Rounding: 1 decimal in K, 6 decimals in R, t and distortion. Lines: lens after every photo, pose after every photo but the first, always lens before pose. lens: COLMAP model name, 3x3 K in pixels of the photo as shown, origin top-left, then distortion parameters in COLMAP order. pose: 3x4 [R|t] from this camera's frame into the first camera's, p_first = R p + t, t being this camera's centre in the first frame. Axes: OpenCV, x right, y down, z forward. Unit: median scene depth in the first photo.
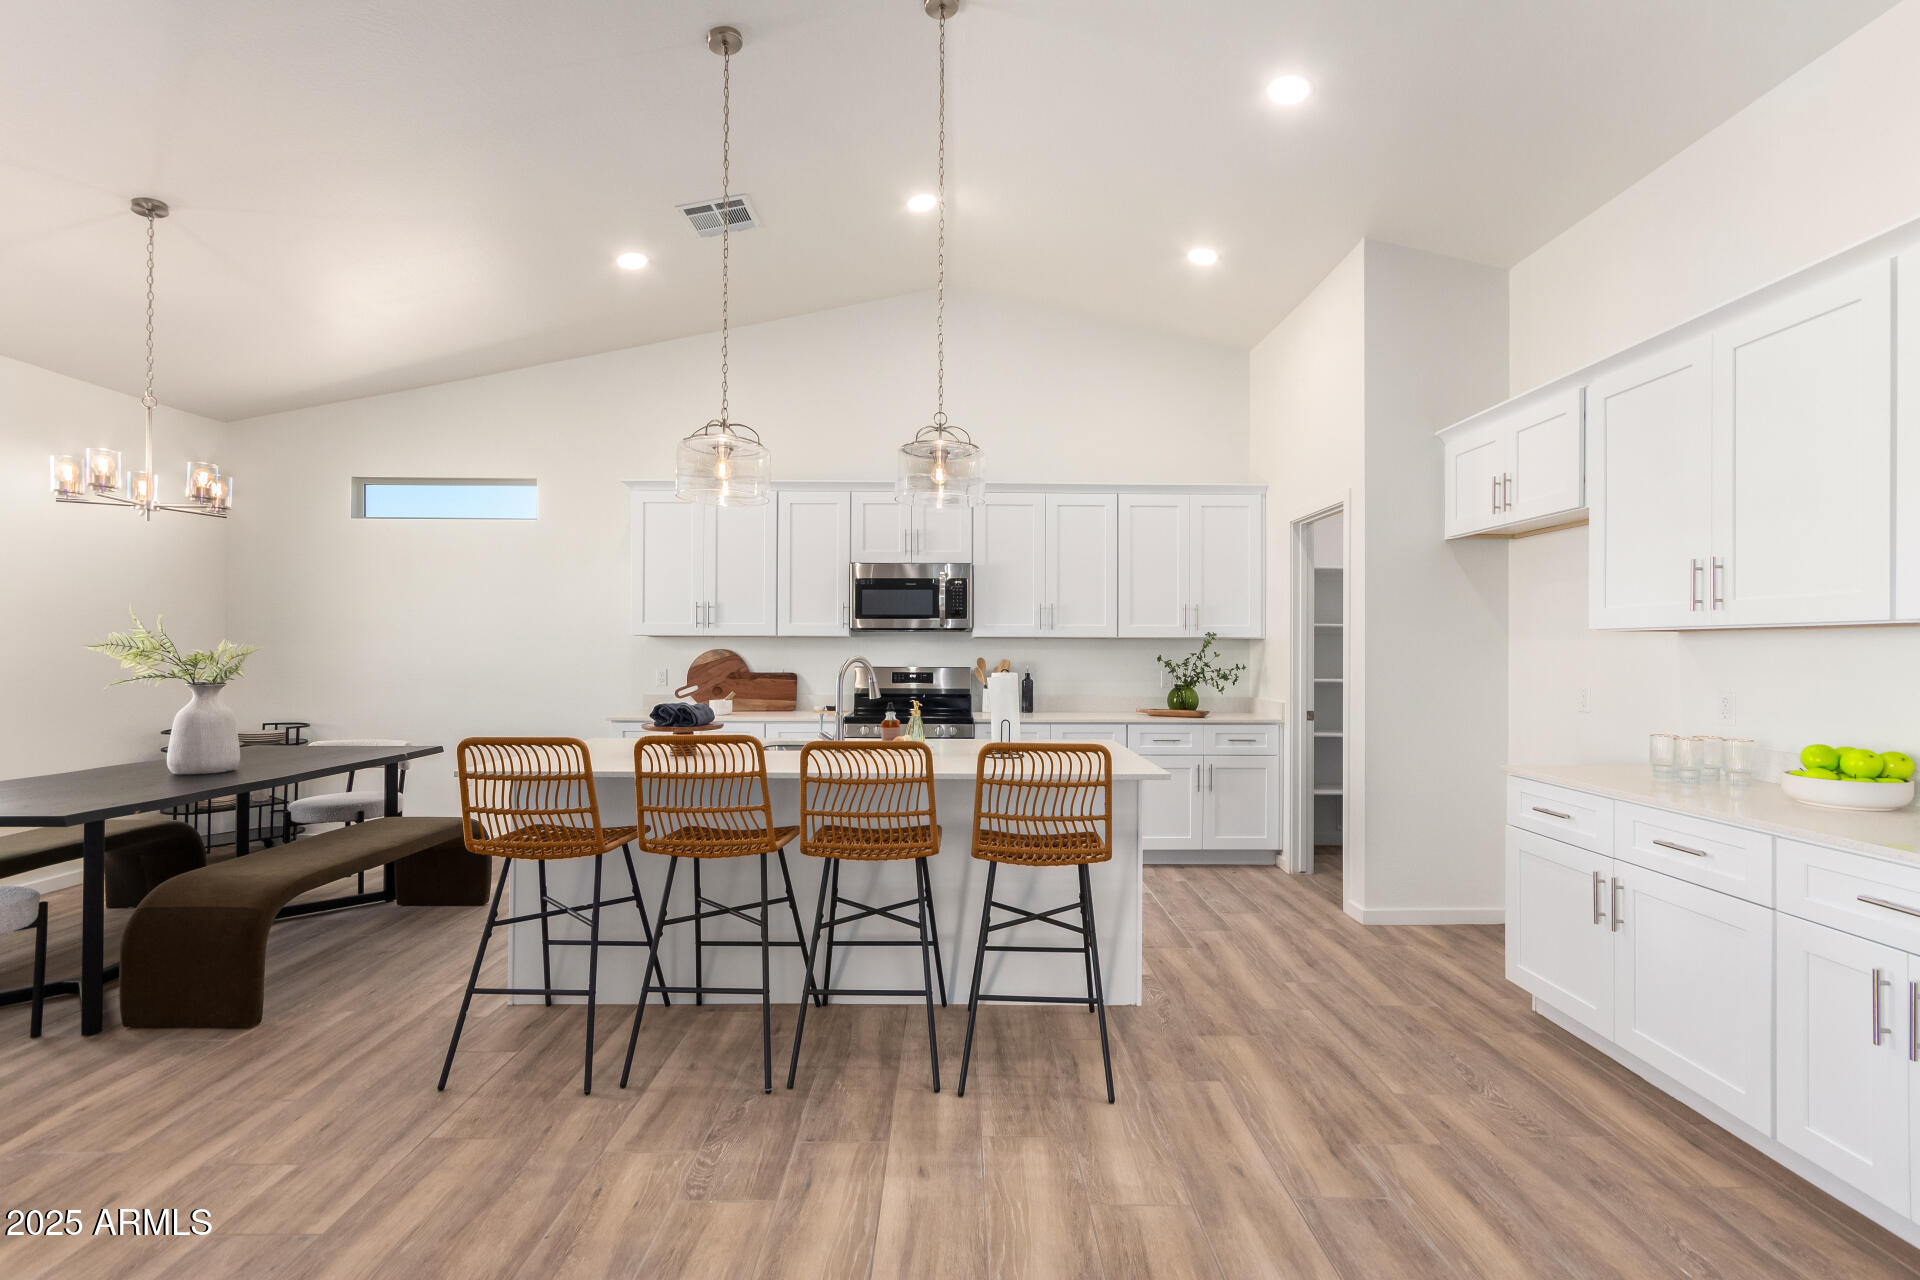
lens RADIAL K [[893.1, 0, 972.5], [0, 893.1, 640.9], [0, 0, 1]] dist [0.002630, 0.001067]
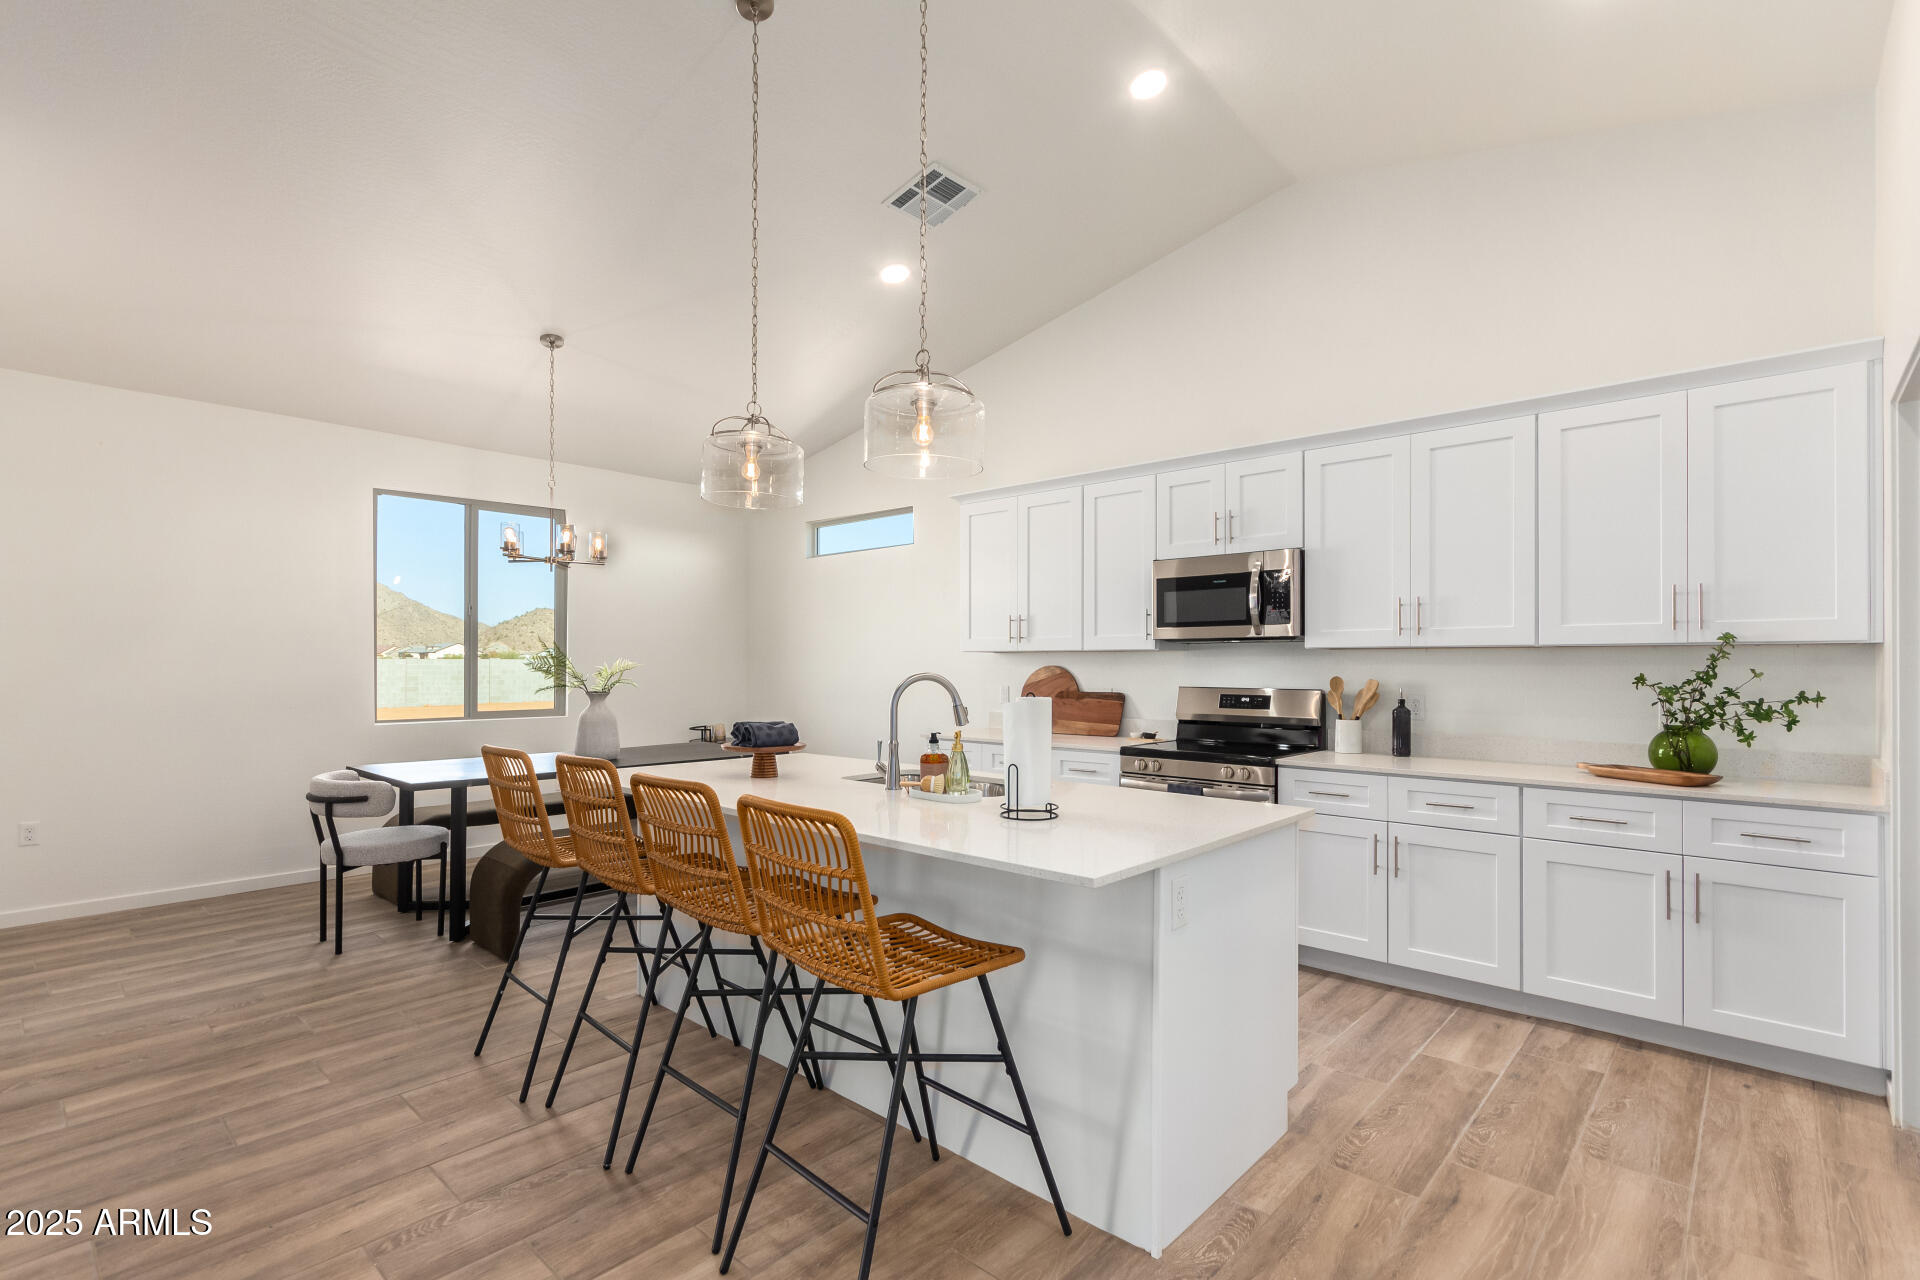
lens RADIAL K [[893.1, 0, 966.6], [0, 893.1, 657.8], [0, 0, 1]] dist [0.002630, 0.001067]
pose [[0.733803, -0.007593, -0.679319, 0.299734], [0.007372, 0.999968, -0.003213, 0.003834], [0.679322, -0.002650, 0.733836, 0.281827]]
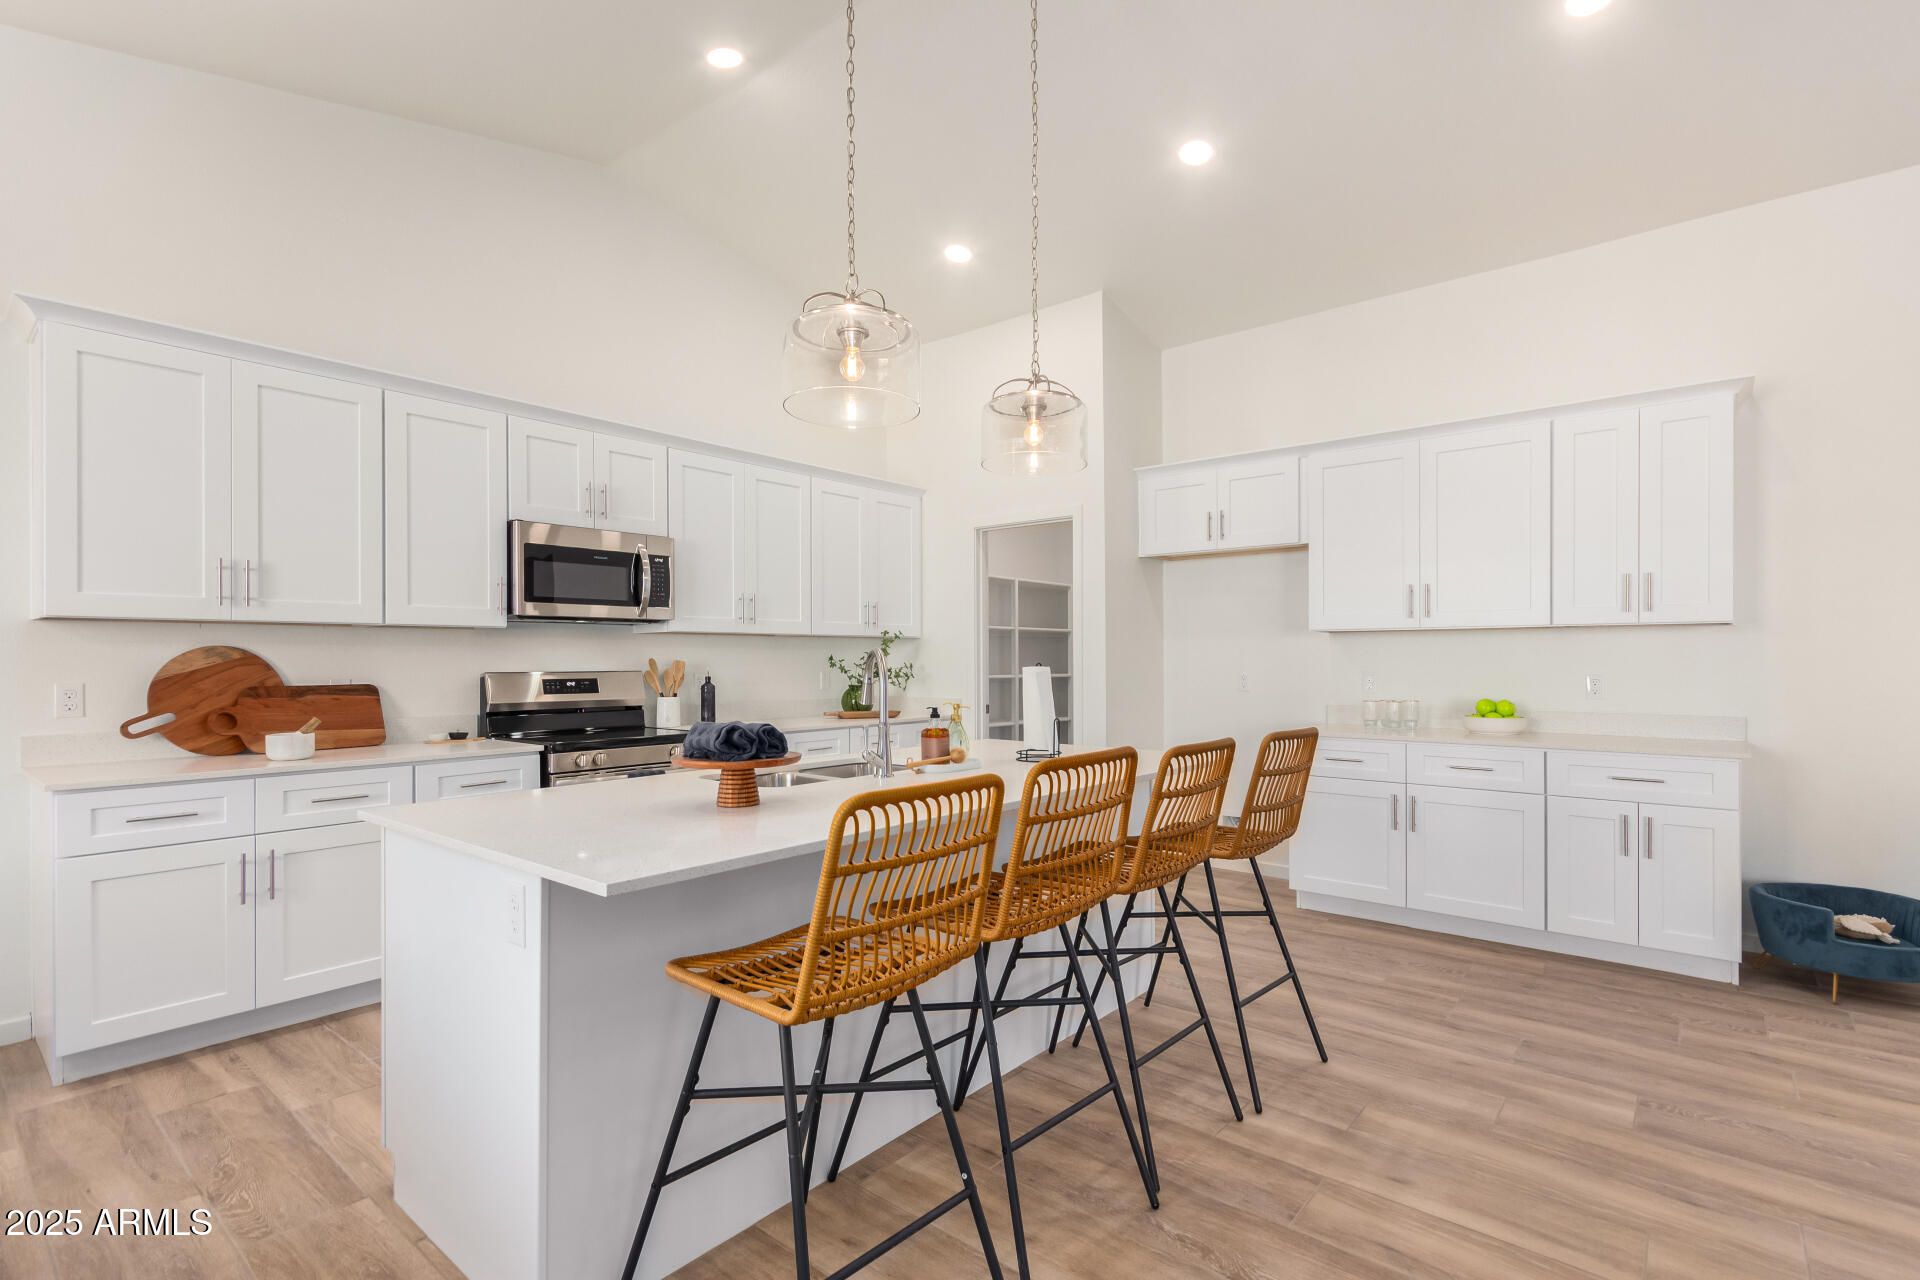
lens RADIAL K [[893.1, 0, 967.3], [0, 893.1, 657.7], [0, 0, 1]] dist [0.002630, 0.001067]
pose [[0.647587, -0.005579, 0.761971, -0.436966], [-0.001467, 0.999962, 0.008568, 0.011822], [-0.761990, -0.006666, 0.647554, 0.297950]]
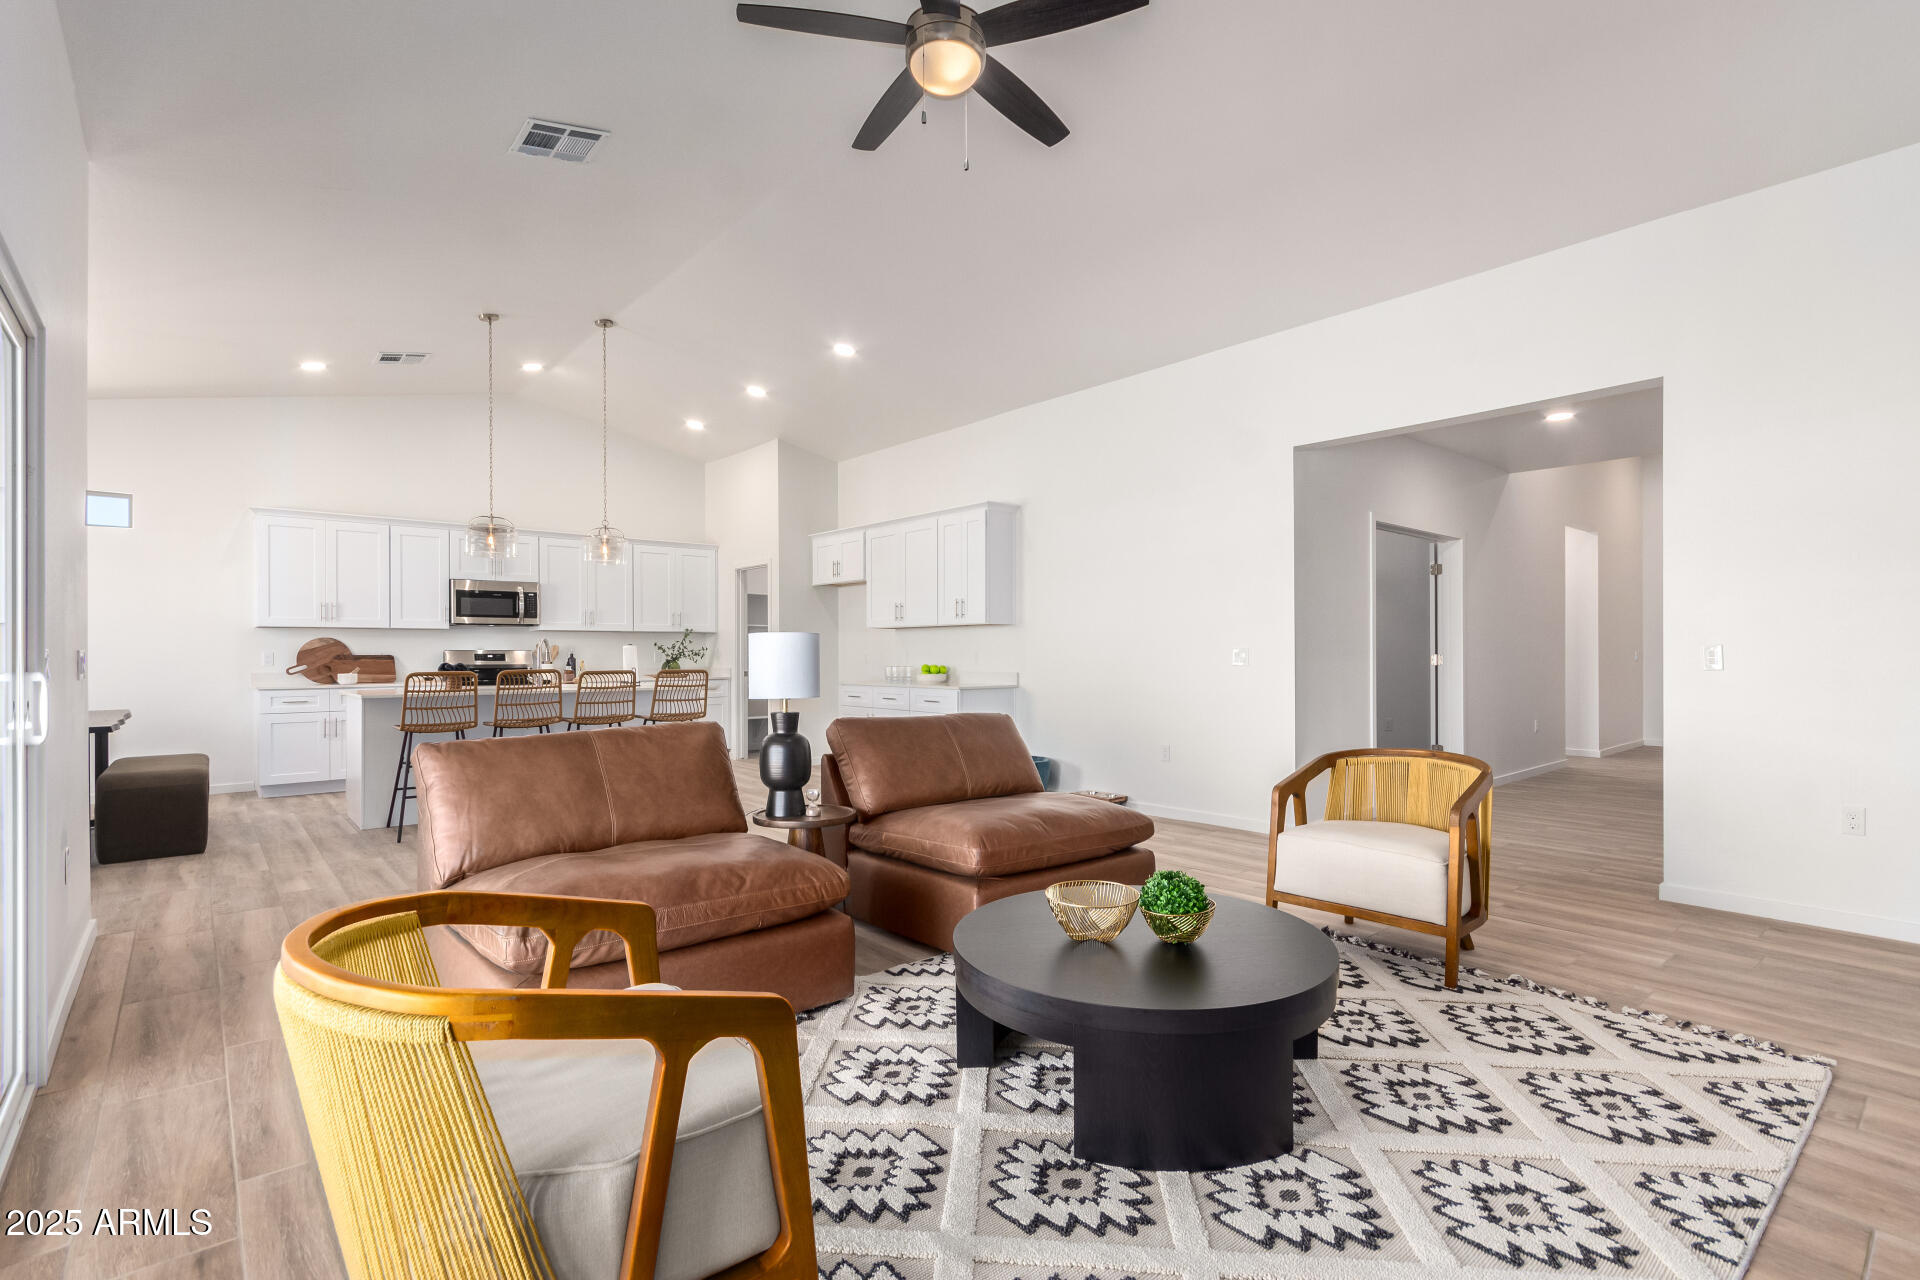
lens RADIAL K [[893.1, 0, 976.6], [0, 893.1, 650.0], [0, 0, 1]] dist [0.002630, 0.001067]
pose [[0.761729, -0.005464, 0.647873, -0.437107], [0.000992, 0.999973, 0.007268, 0.020089], [-0.647896, -0.004894, 0.761713, -0.691488]]
